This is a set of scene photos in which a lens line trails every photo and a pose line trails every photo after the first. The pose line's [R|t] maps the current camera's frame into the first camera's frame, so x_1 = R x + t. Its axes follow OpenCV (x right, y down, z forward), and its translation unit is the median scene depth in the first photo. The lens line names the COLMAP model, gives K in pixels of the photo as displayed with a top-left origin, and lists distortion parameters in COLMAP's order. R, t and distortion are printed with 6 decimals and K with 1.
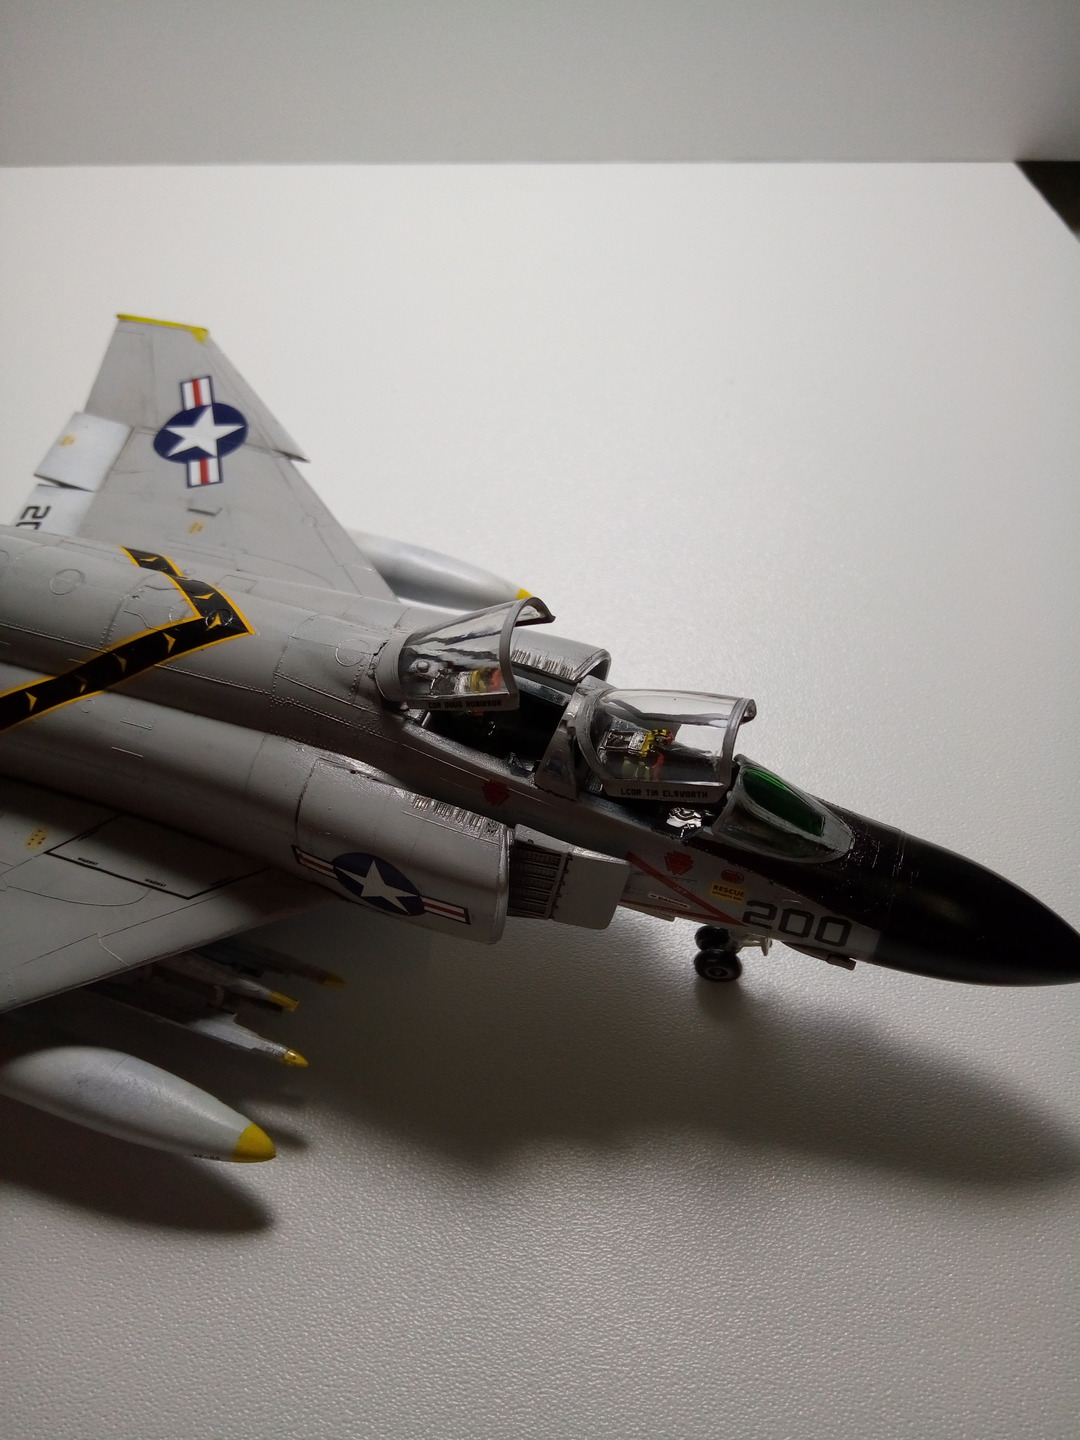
lens RADIAL K [[1114.2, 0, 552.7], [0, 1114.2, 718.1], [0, 0, 1]] dist [0.001634, -0.006449]
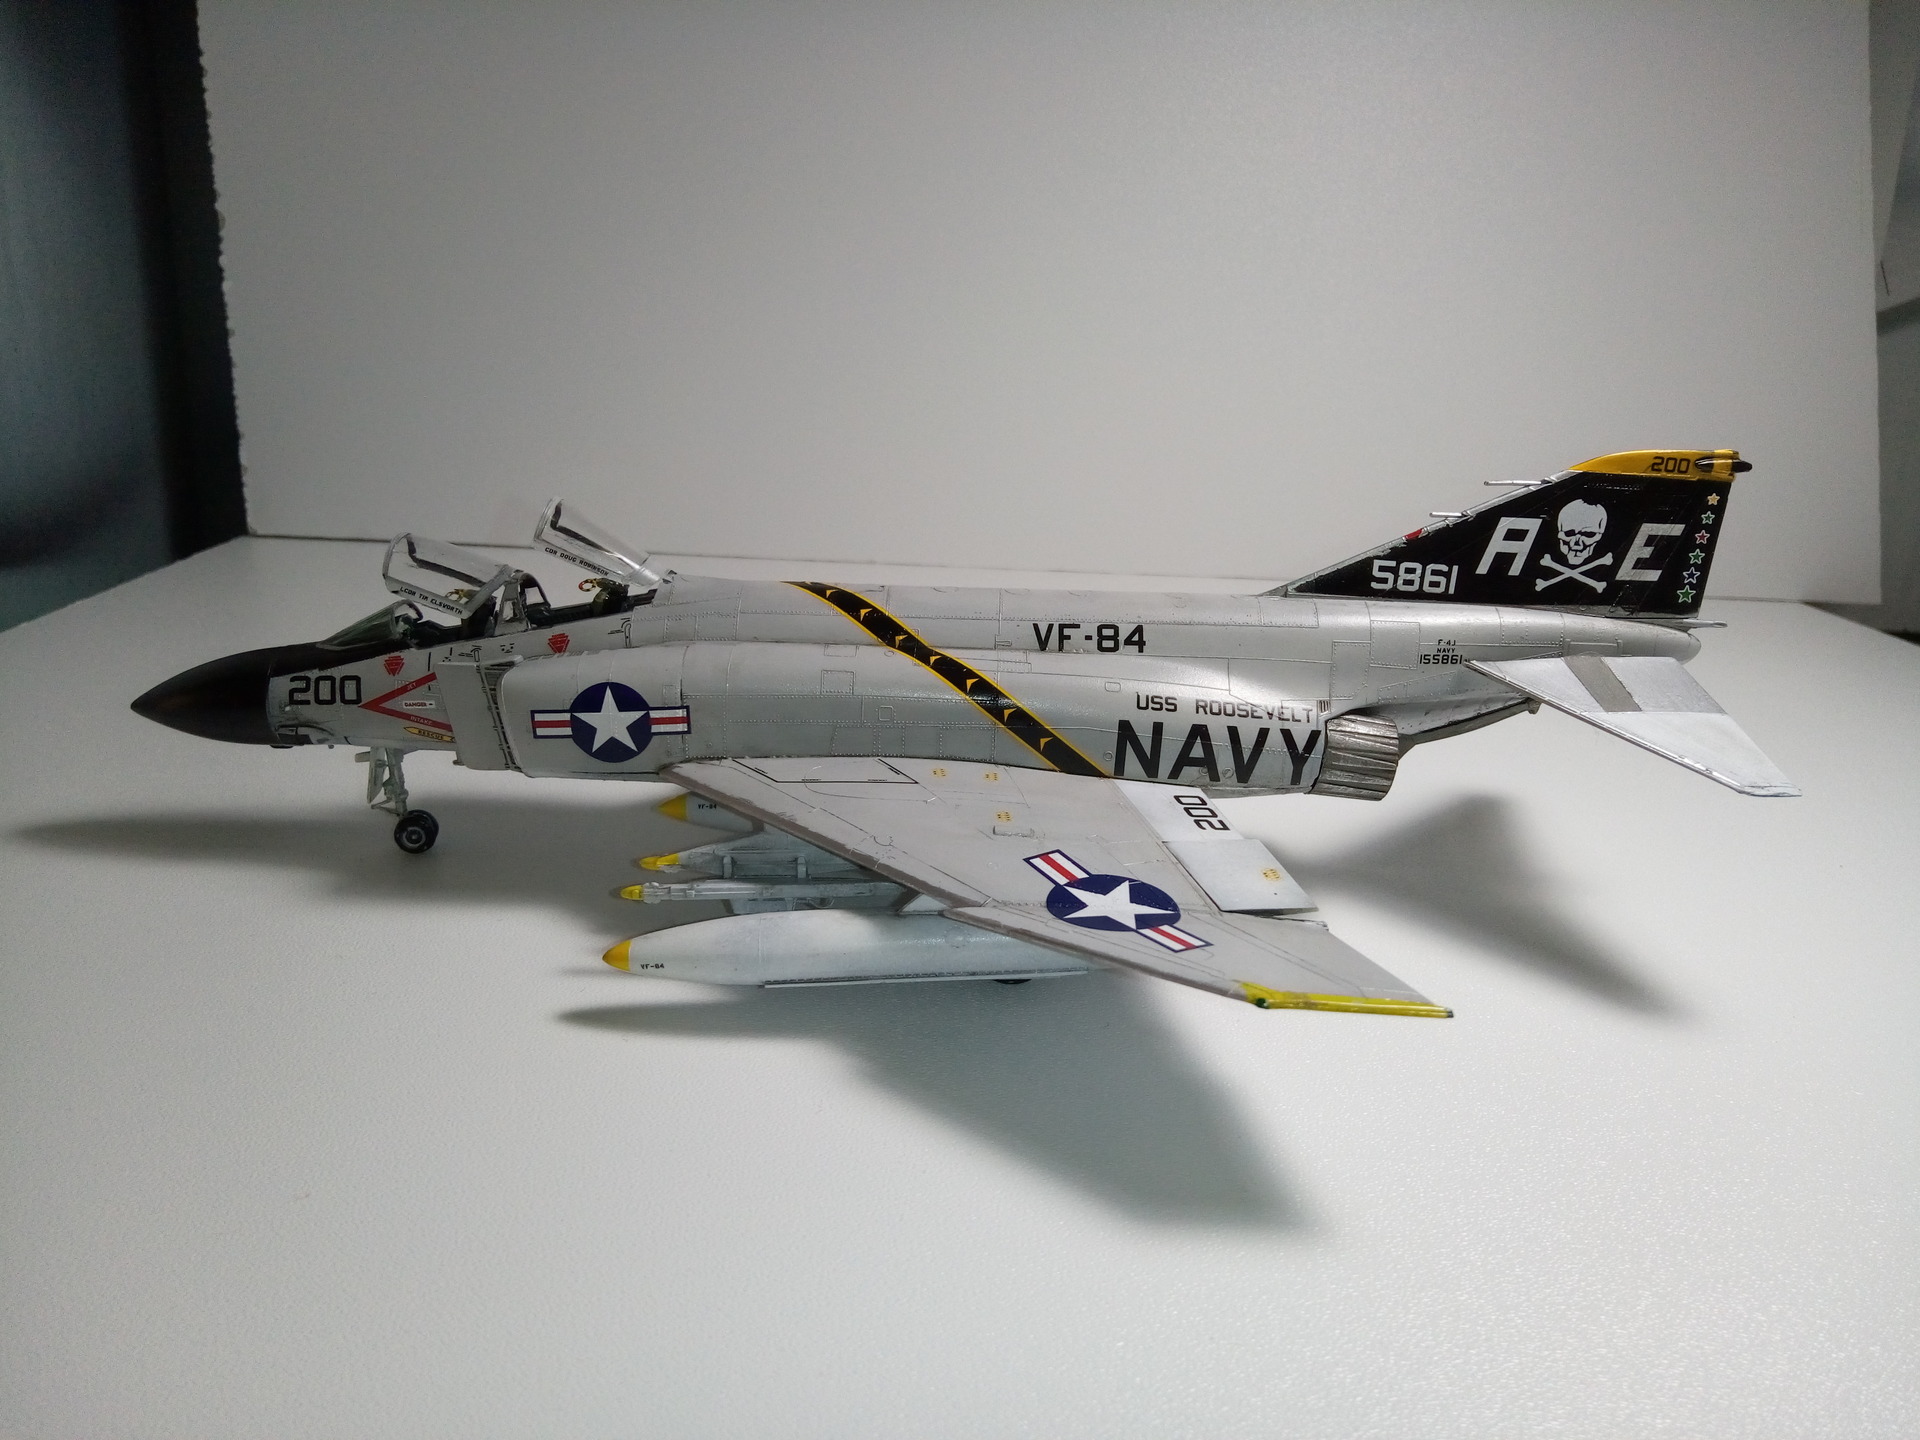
lens RADIAL K [[1467.1, 0, 960.8], [0, 1467.1, 684.3], [0, 0, 1]] dist [0.033927, -0.007575]
pose [[-0.948166, 0.103541, -0.300433, 0.059793], [-0.249158, 0.344568, 0.905093, -1.661038], [0.197234, 0.933034, -0.300910, 1.674491]]
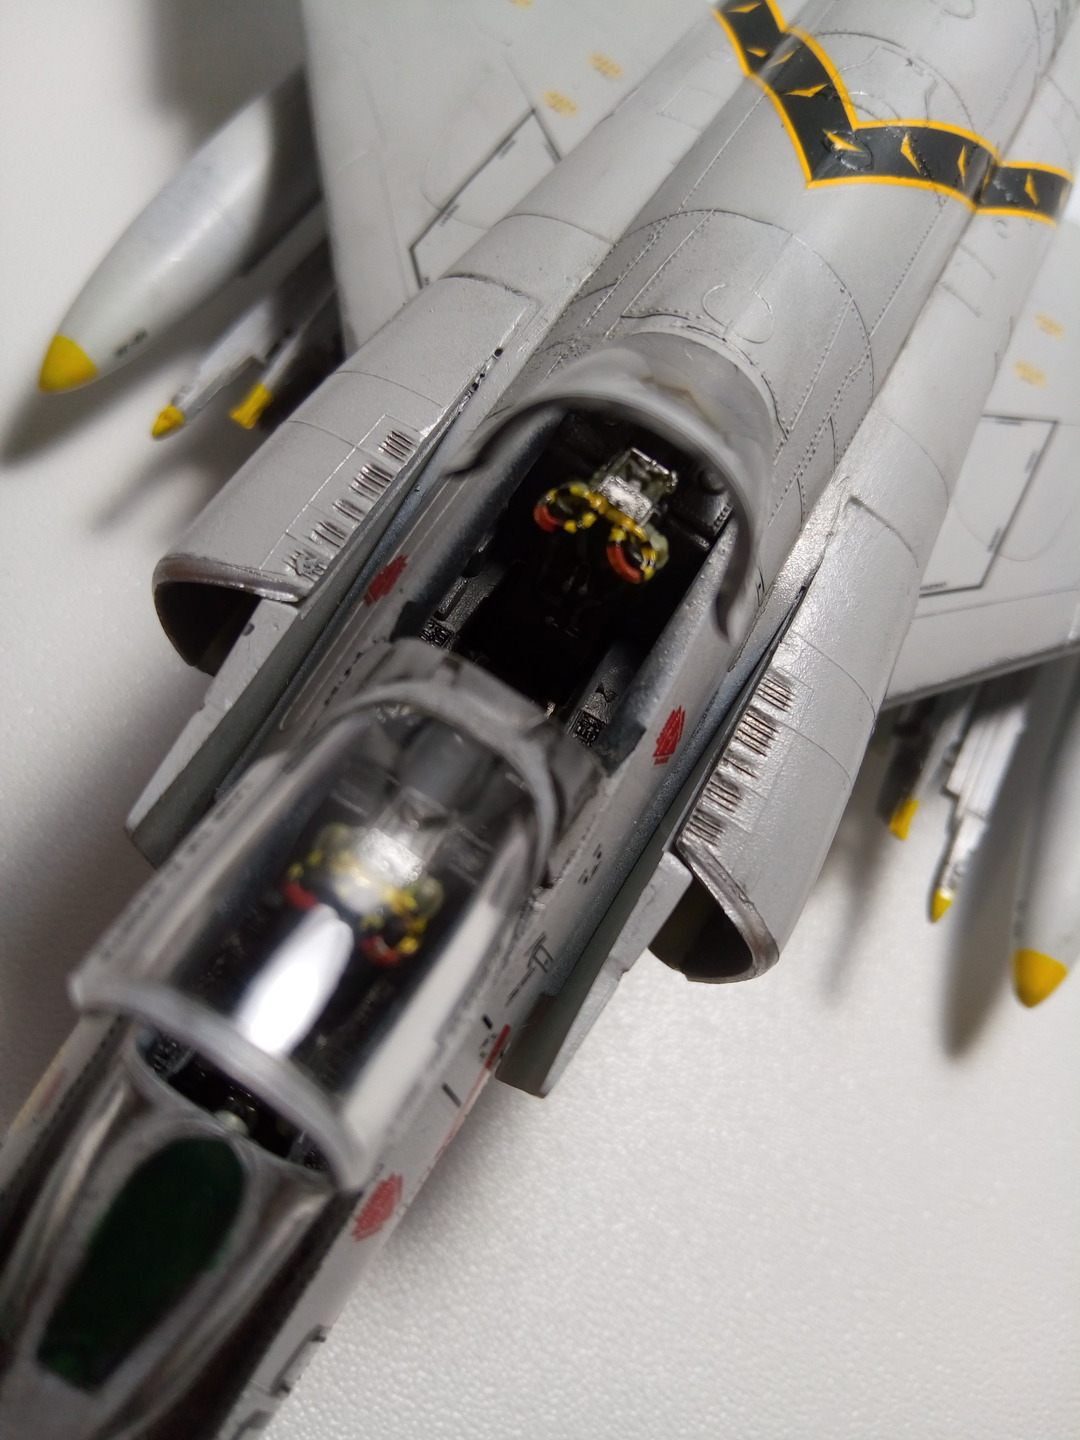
lens RADIAL K [[1156.9, 0, 540.0], [0, 1156.9, 720.0], [0, 0, 1]] dist [-0.003137, -0.061843]
pose [[-0.166872, 0.892800, -0.418404, 0.174169], [-0.905707, 0.028913, 0.422917, -0.176525], [0.389678, 0.449524, 0.803791, 0.646959]]
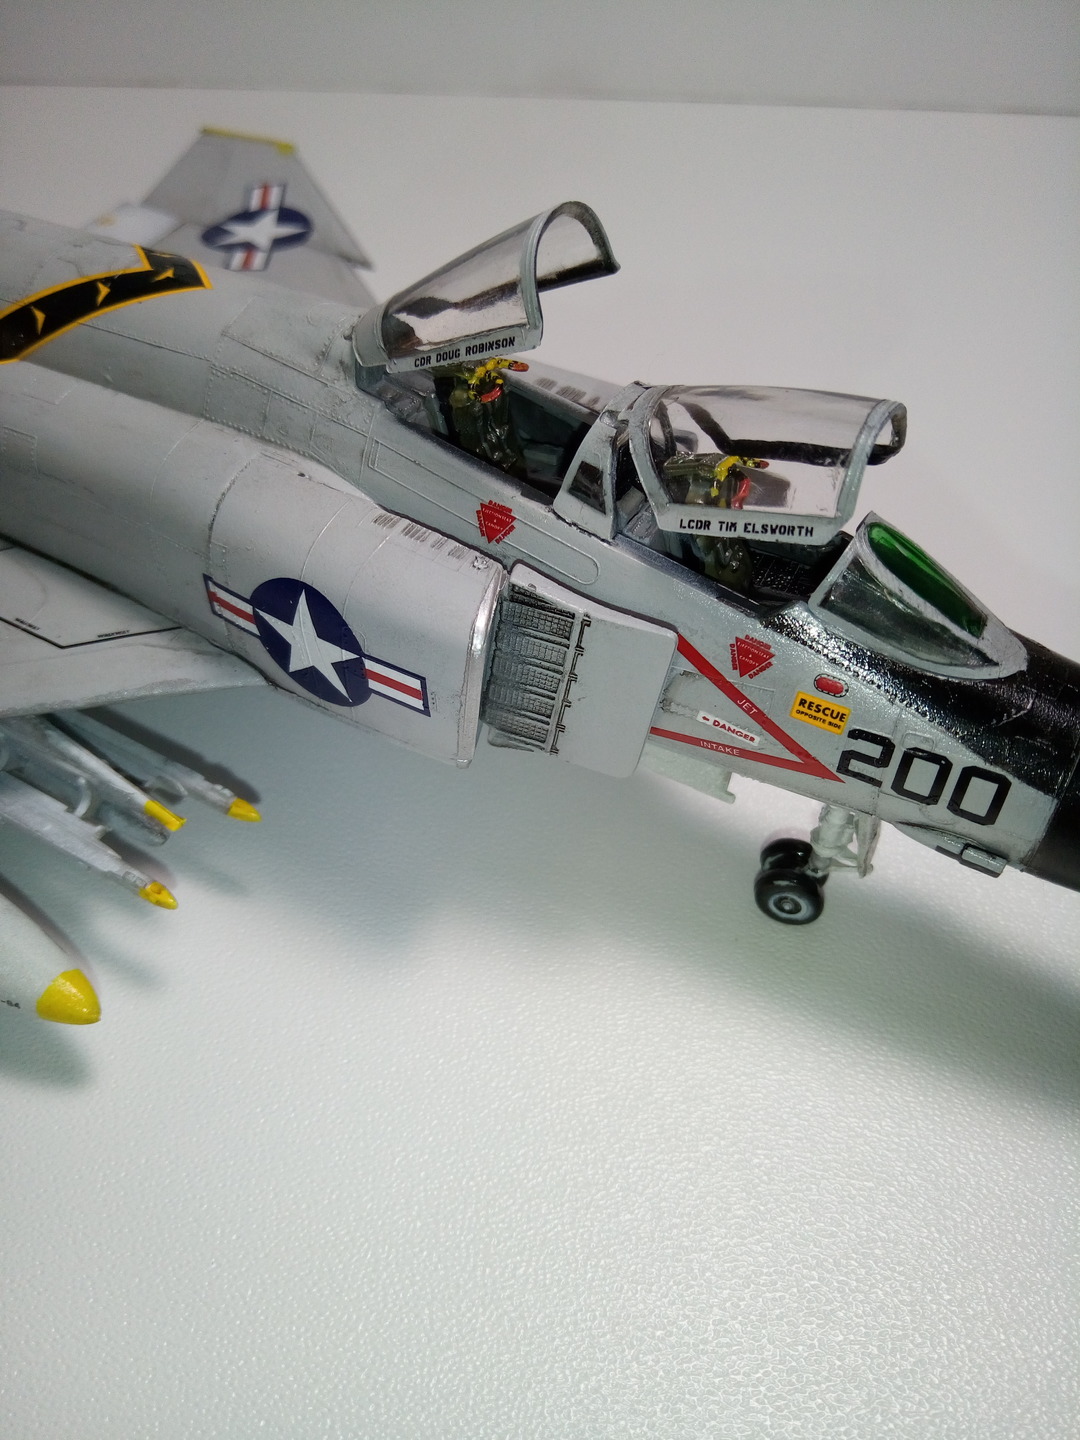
lens RADIAL K [[1137.4, 0, 551.8], [0, 1137.4, 725.7], [0, 0, 1]] dist [0.000624, -0.069245]
pose [[0.983772, 0.147377, -0.102338, 0.068802], [-0.157423, 0.982636, -0.098205, 0.241014], [0.086088, 0.112722, 0.989890, 0.316864]]
